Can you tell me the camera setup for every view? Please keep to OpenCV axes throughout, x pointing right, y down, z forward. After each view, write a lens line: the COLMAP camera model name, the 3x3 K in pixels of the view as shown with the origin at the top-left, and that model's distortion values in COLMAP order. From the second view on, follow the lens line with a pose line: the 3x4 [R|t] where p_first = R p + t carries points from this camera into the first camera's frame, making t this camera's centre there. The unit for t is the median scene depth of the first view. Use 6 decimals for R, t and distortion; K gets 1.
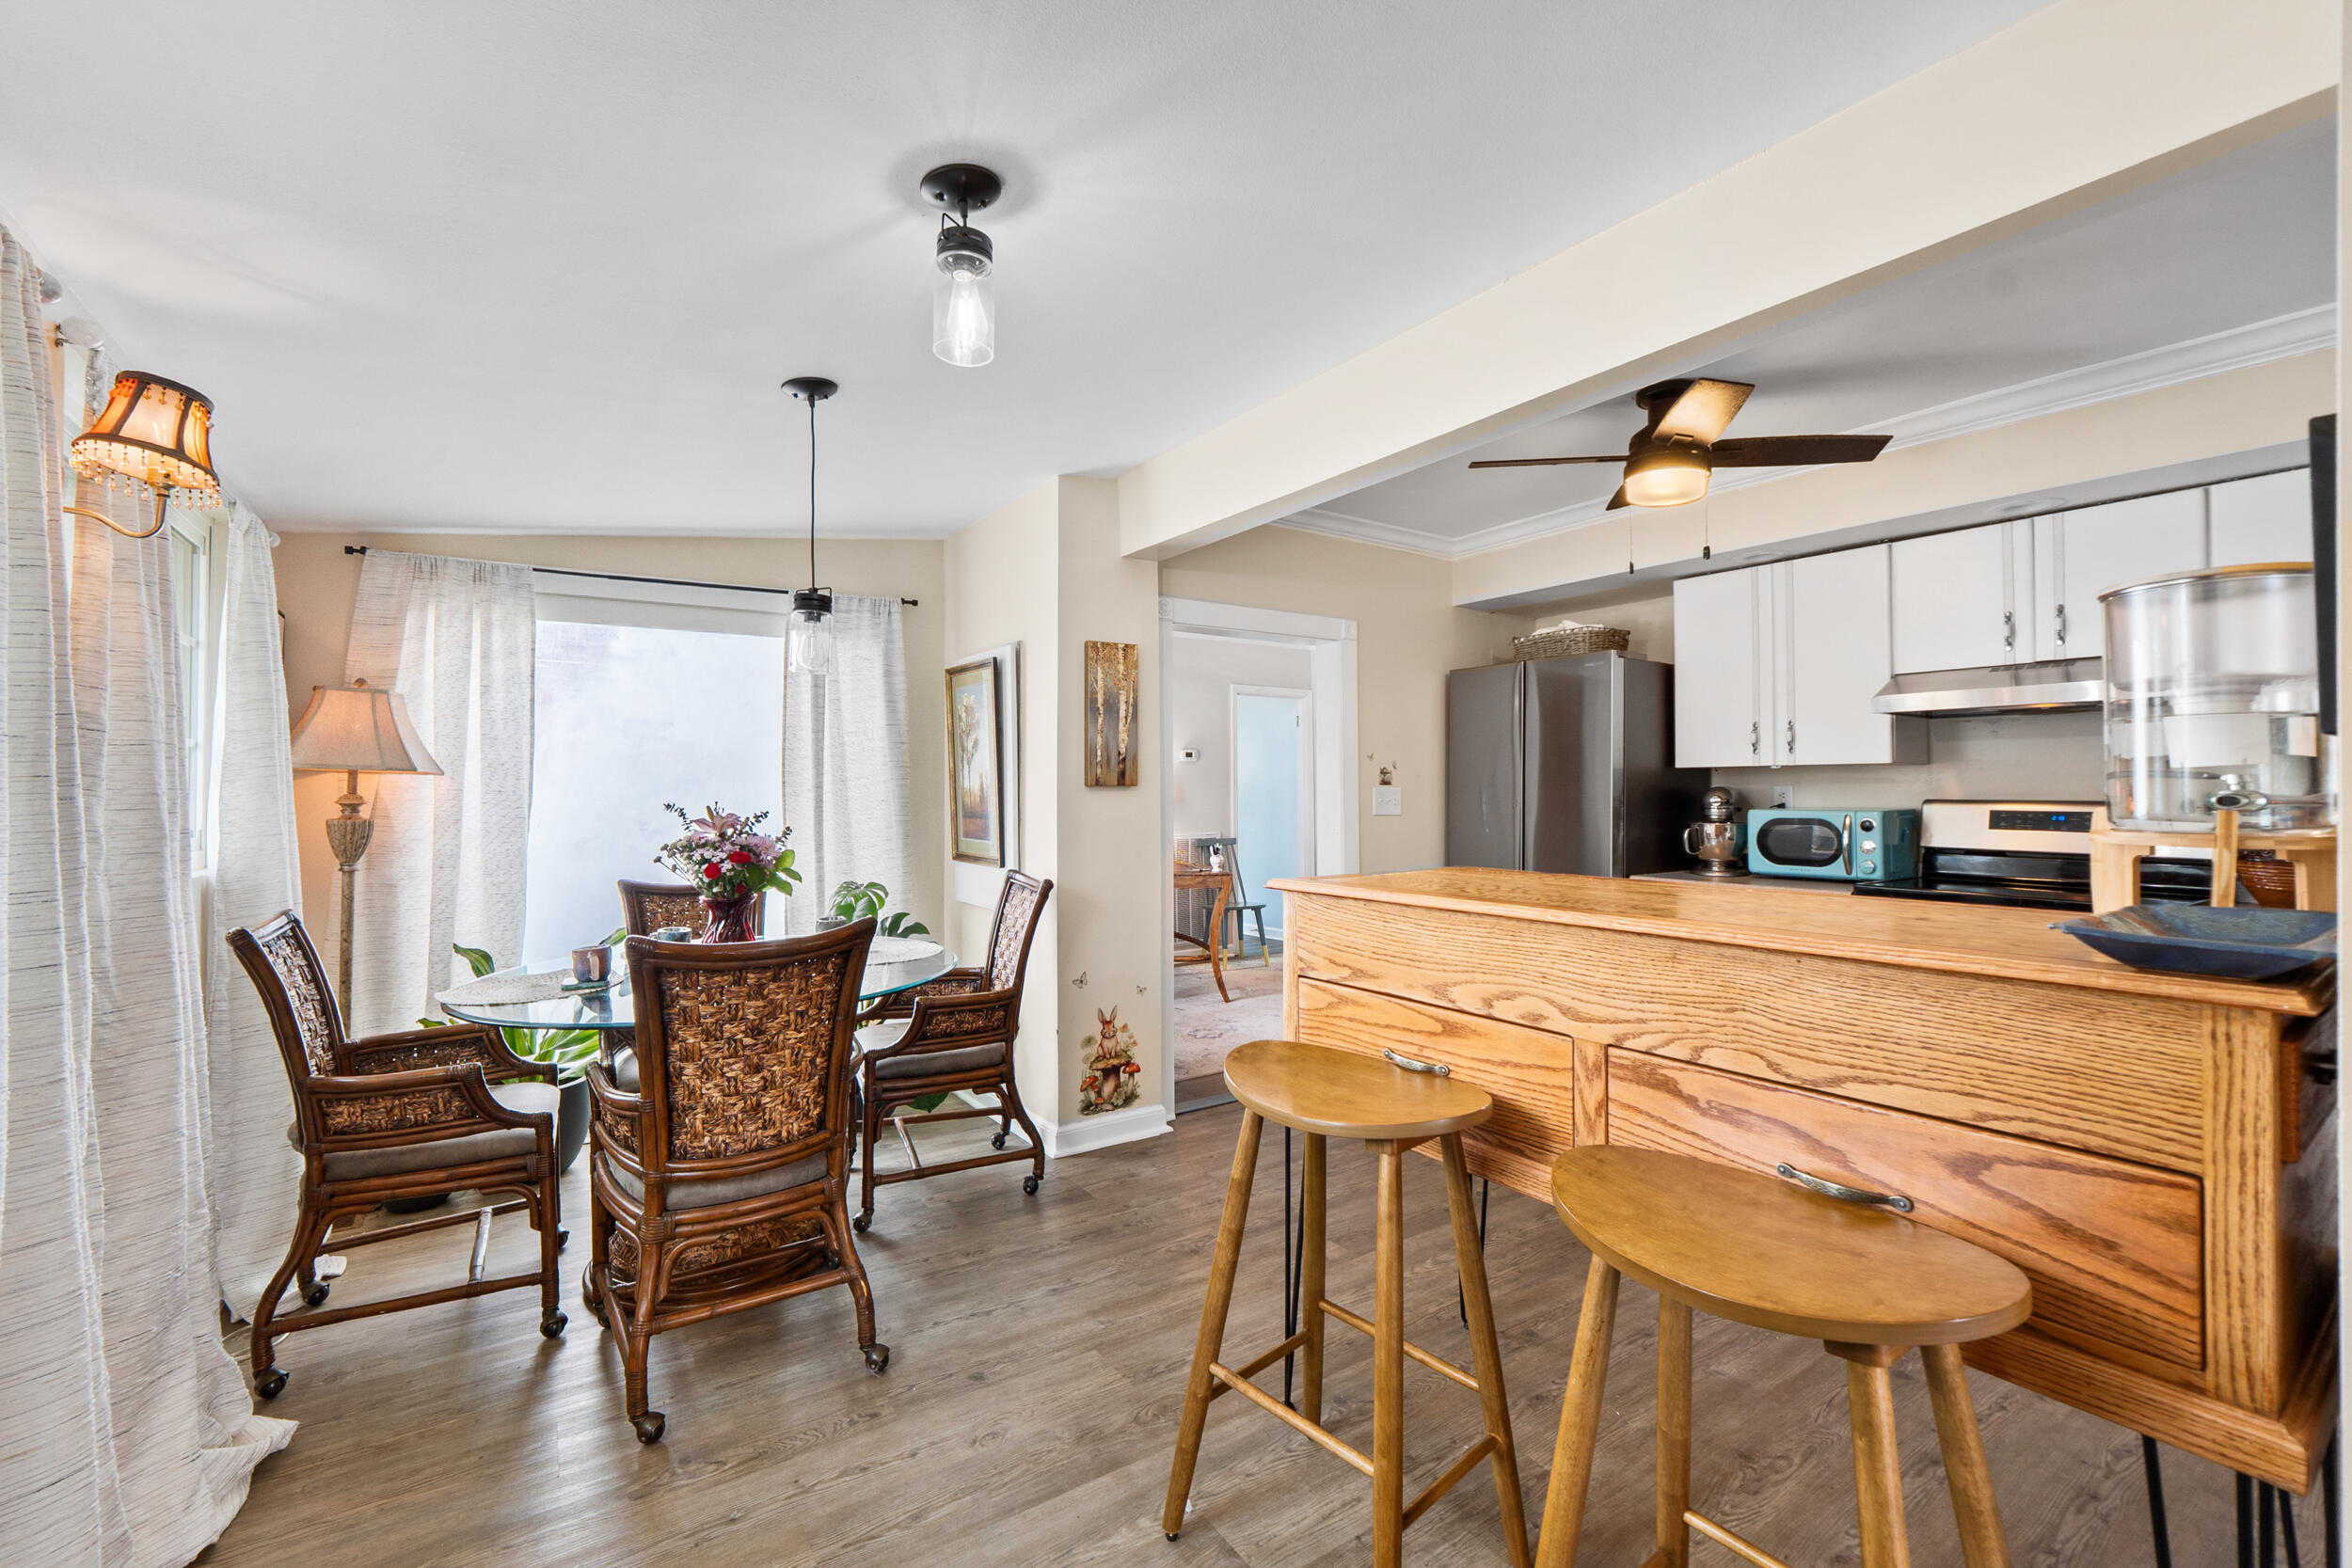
lens RADIAL K [[988.3, 0, 1184.8], [0, 988.3, 776.6], [0, 0, 1]] dist [-0.001369, 0.000254]
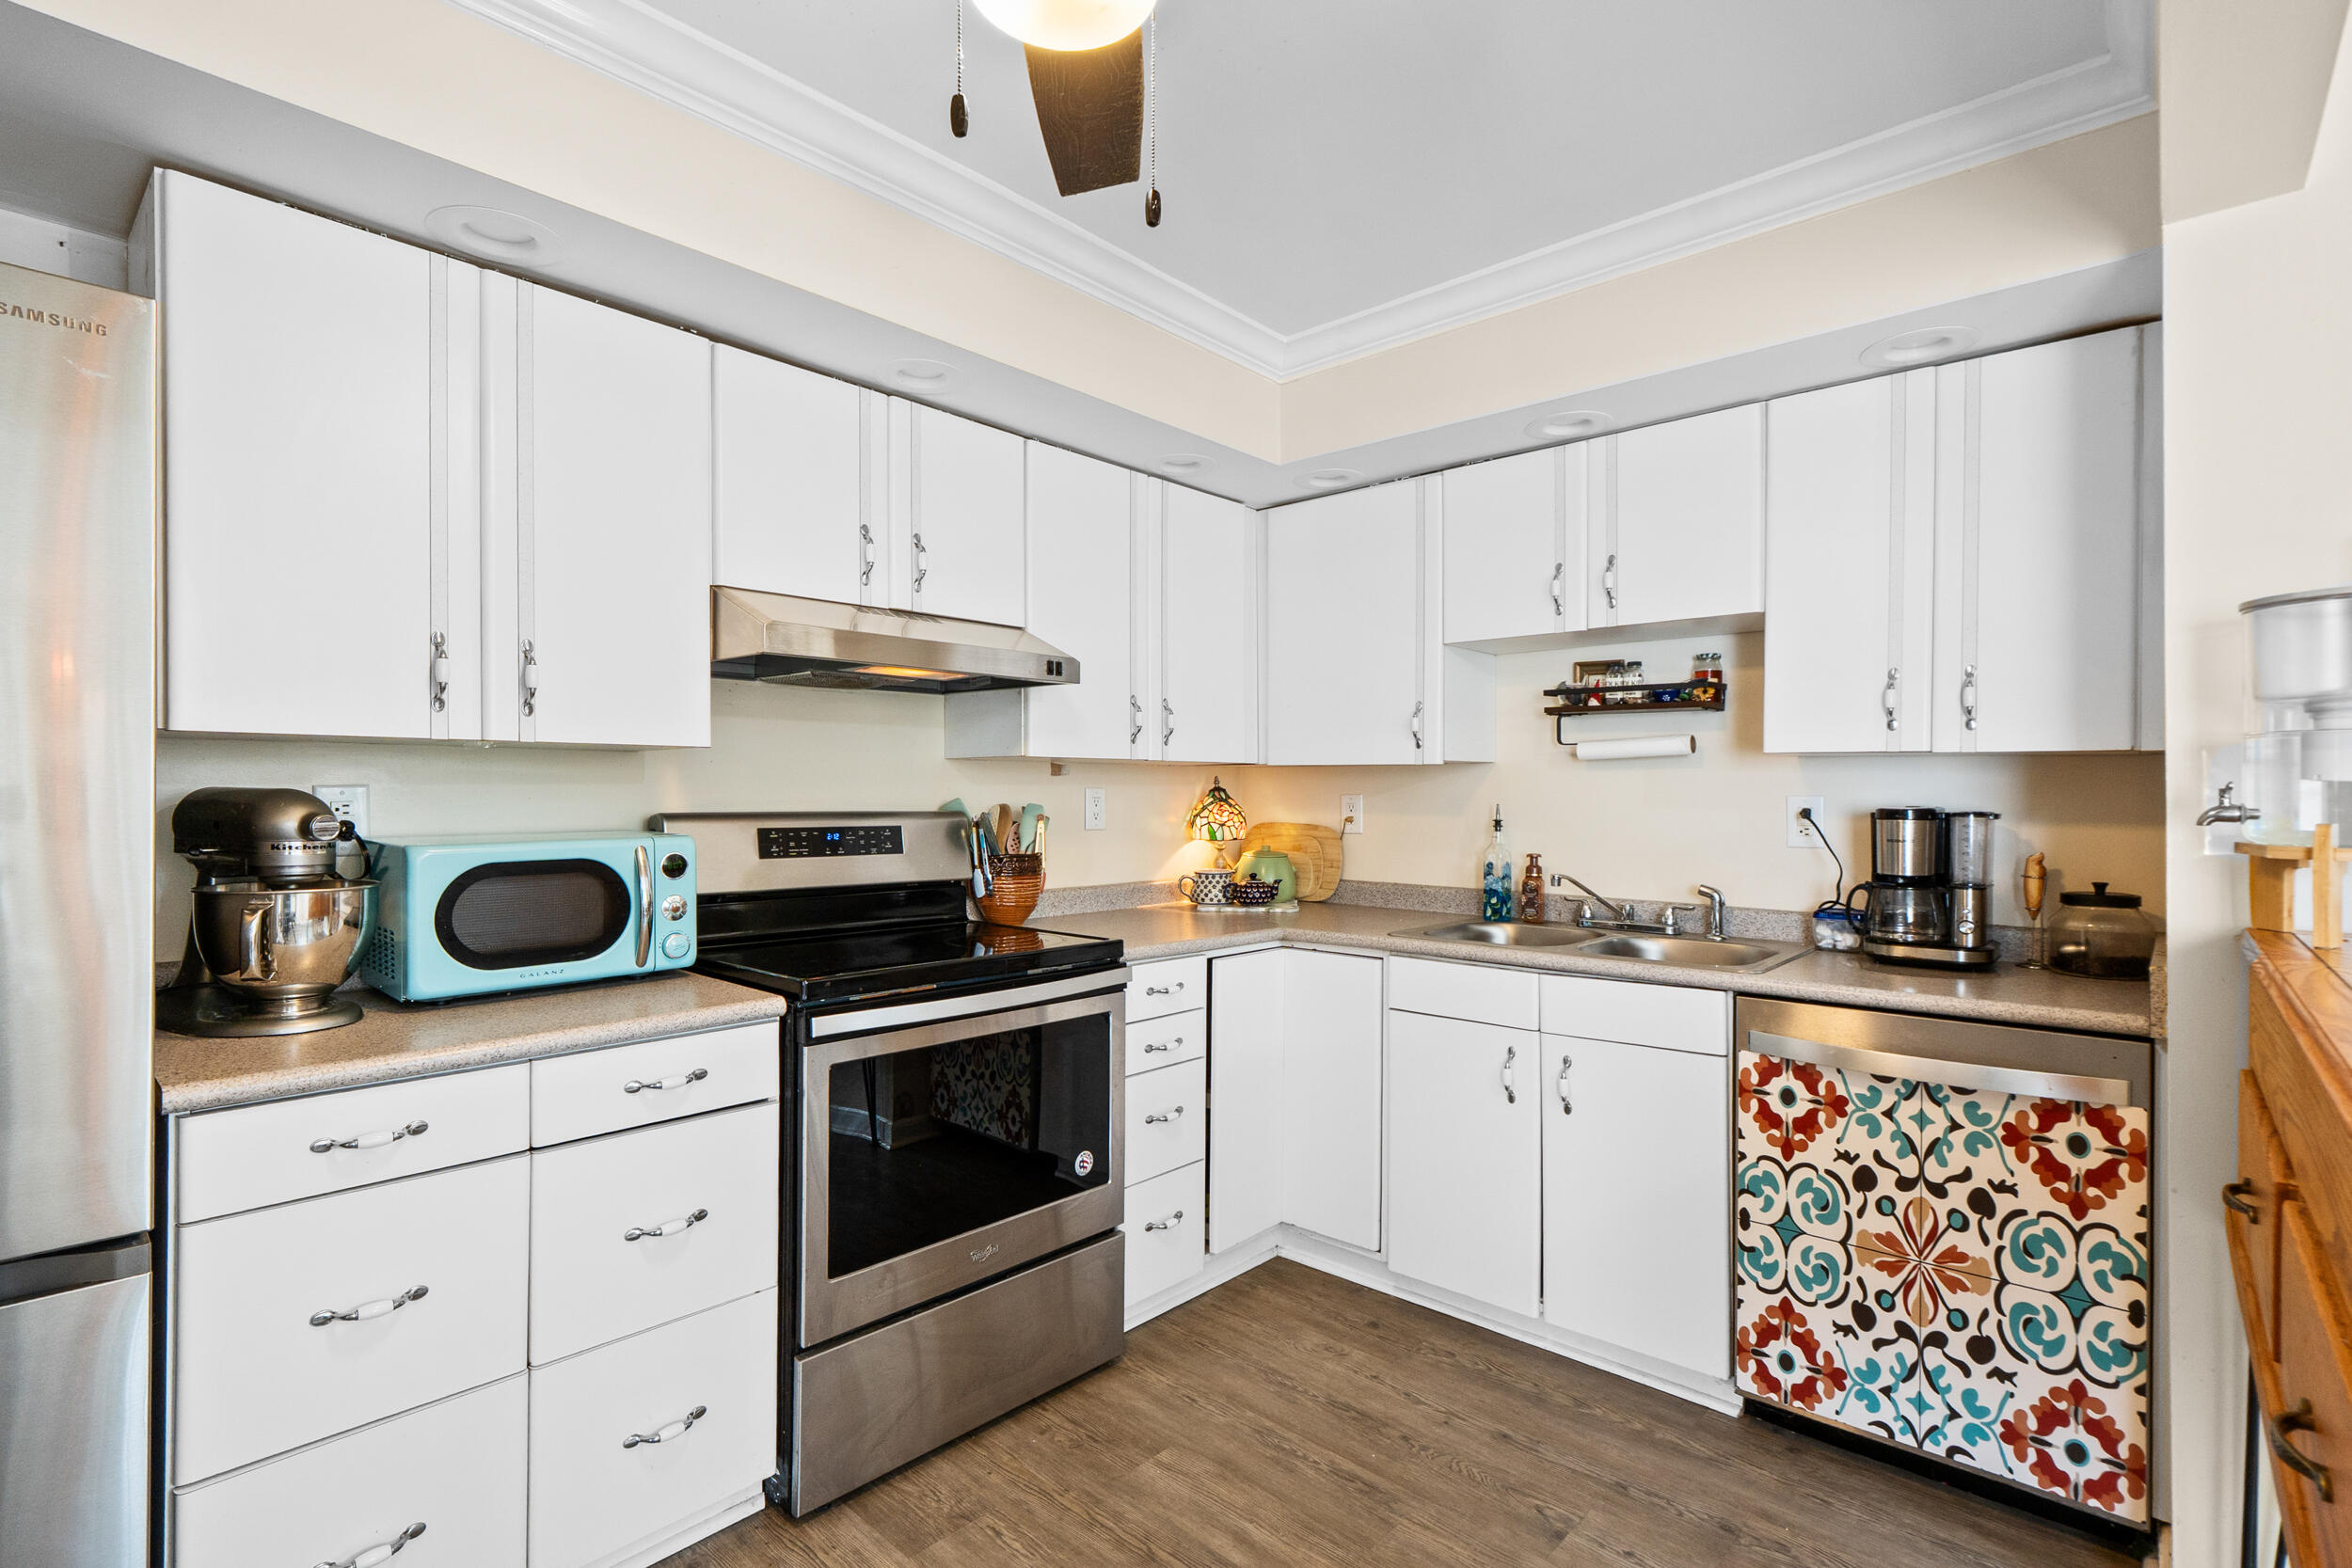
lens RADIAL K [[1106.4, 0, 1172.7], [0, 1106.4, 795.2], [0, 0, 1]] dist [0.005668, -0.000965]
pose [[-0.213684, -0.005013, 0.976890, 0.095462], [-0.014962, 0.999886, 0.001858, 0.010353], [-0.976788, -0.014220, -0.213735, 1.223894]]
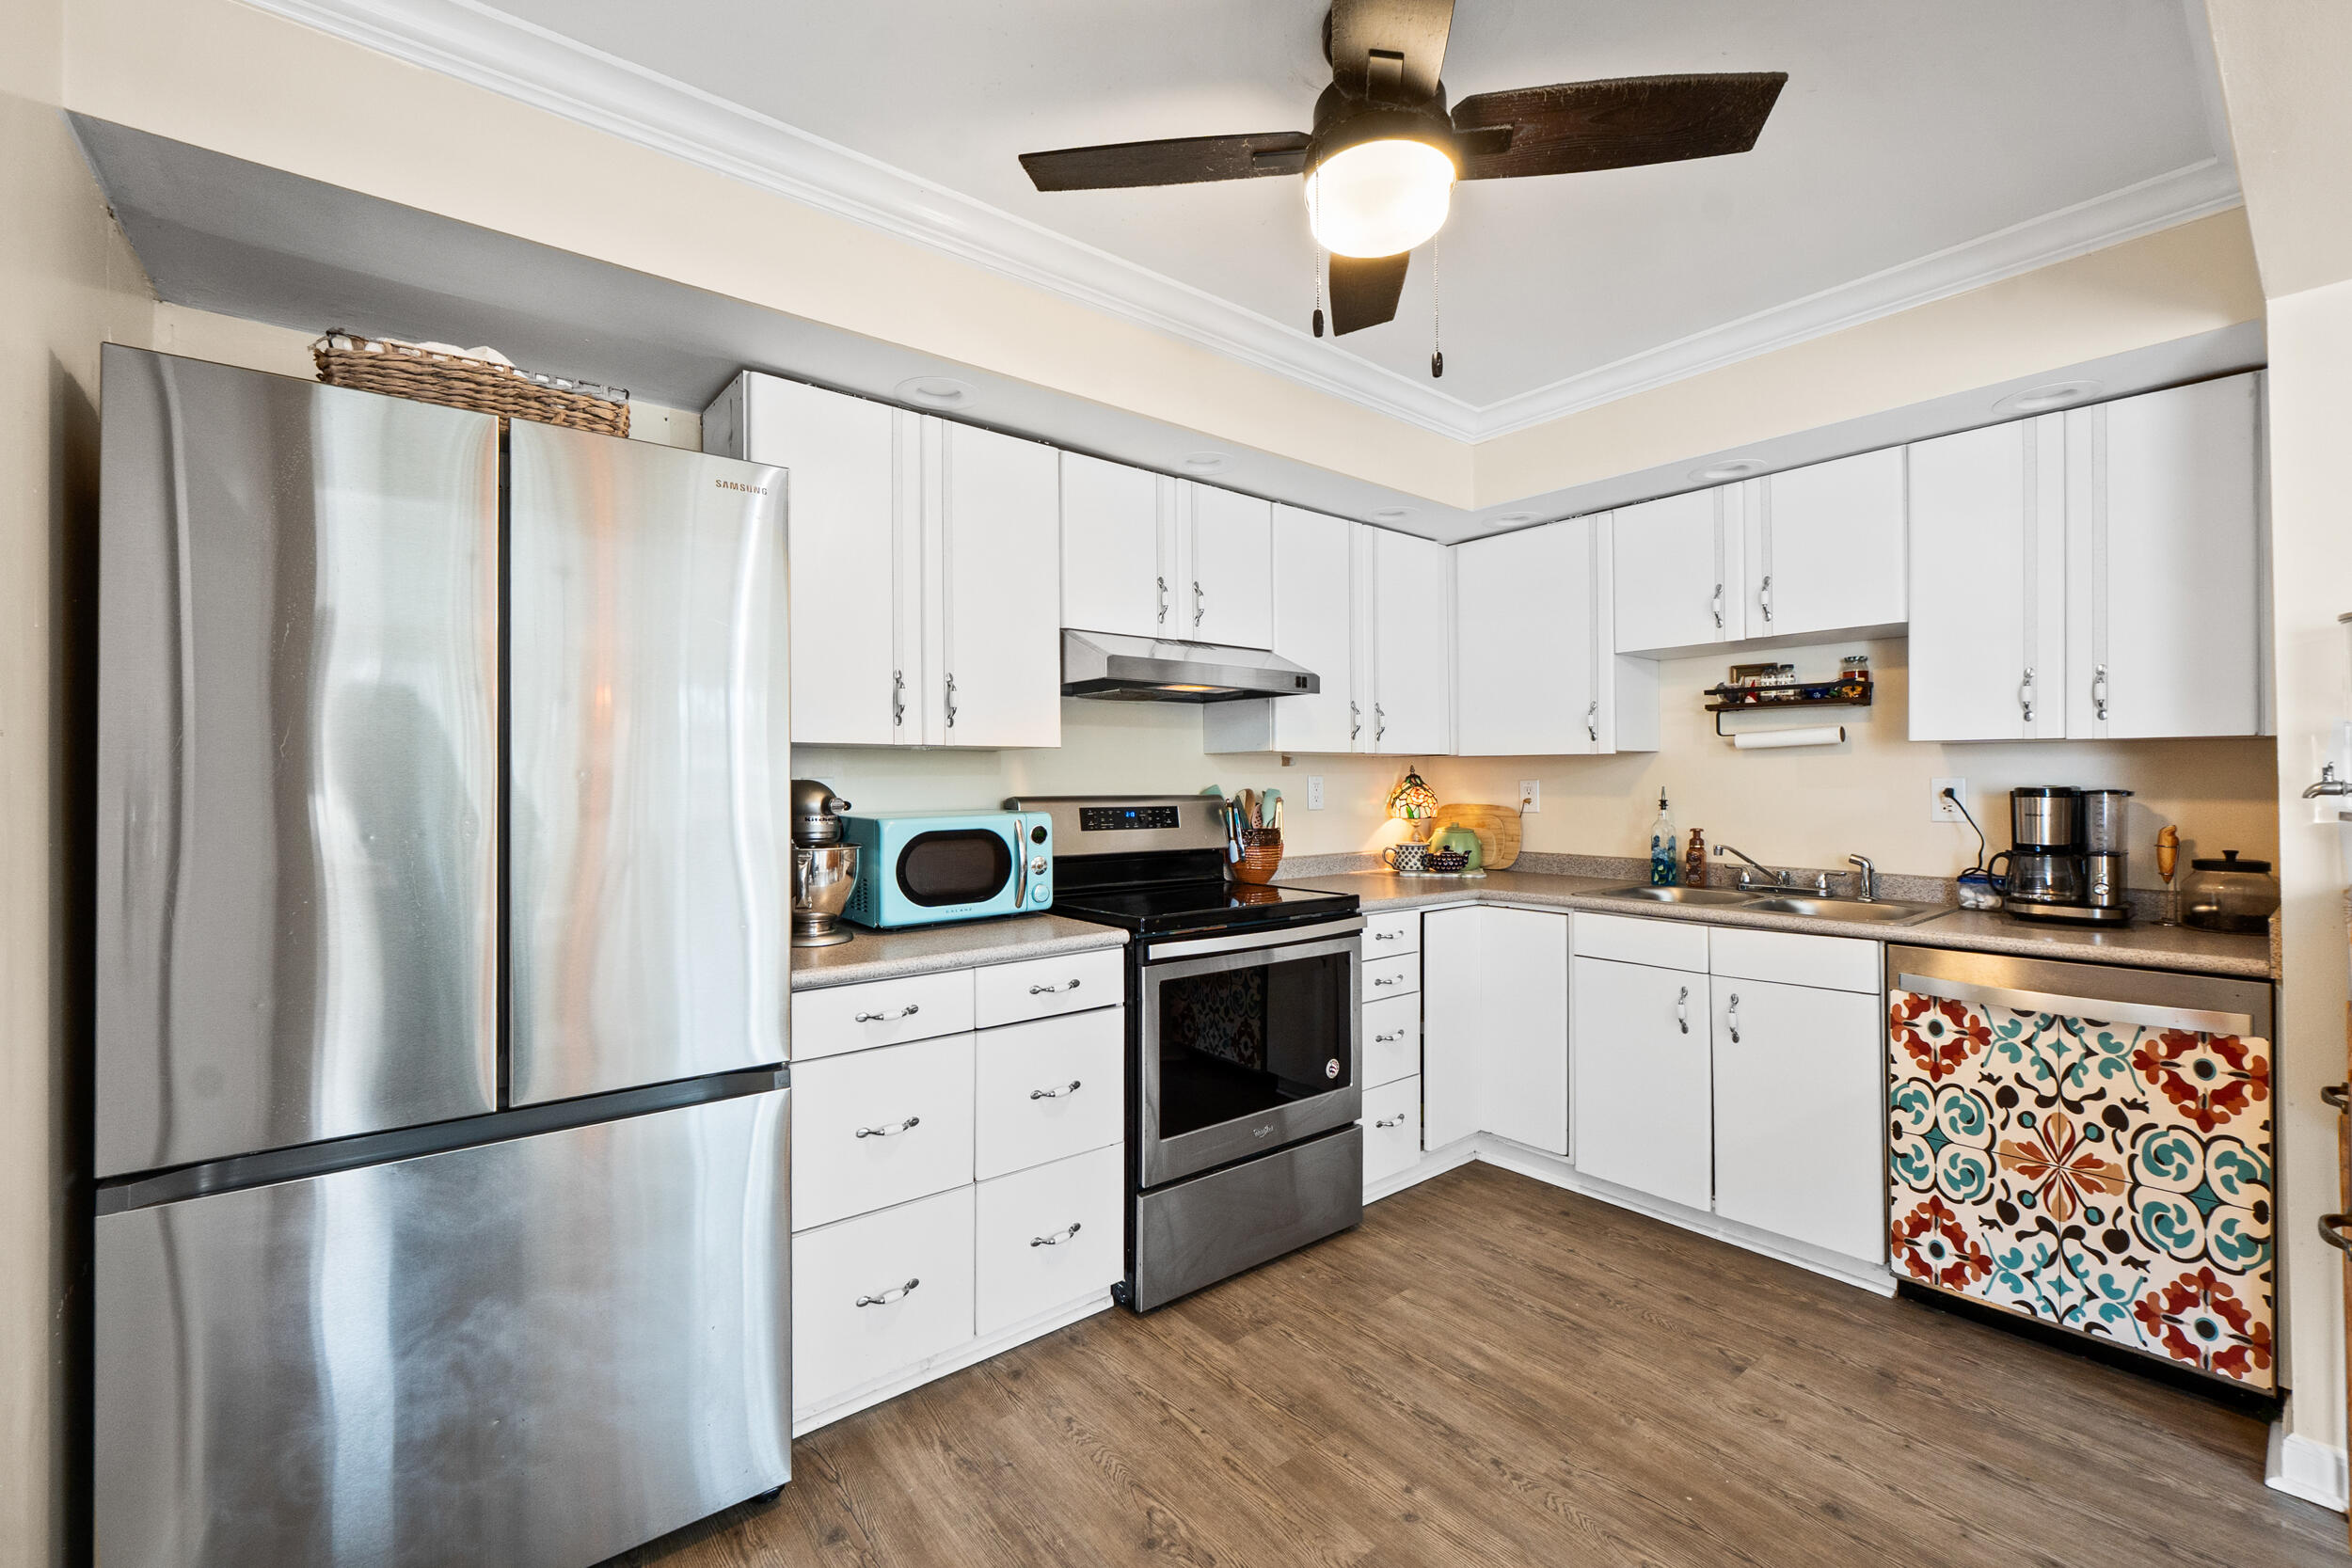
lens RADIAL K [[988.3, 0, 1177.0], [0, 988.3, 775.3], [0, 0, 1]] dist [-0.001369, 0.000254]
pose [[-0.071630, 0.004815, 0.997420, -0.032894], [-0.007668, 0.999956, -0.005378, 0.014021], [-0.997402, -0.008033, -0.071590, 1.340749]]
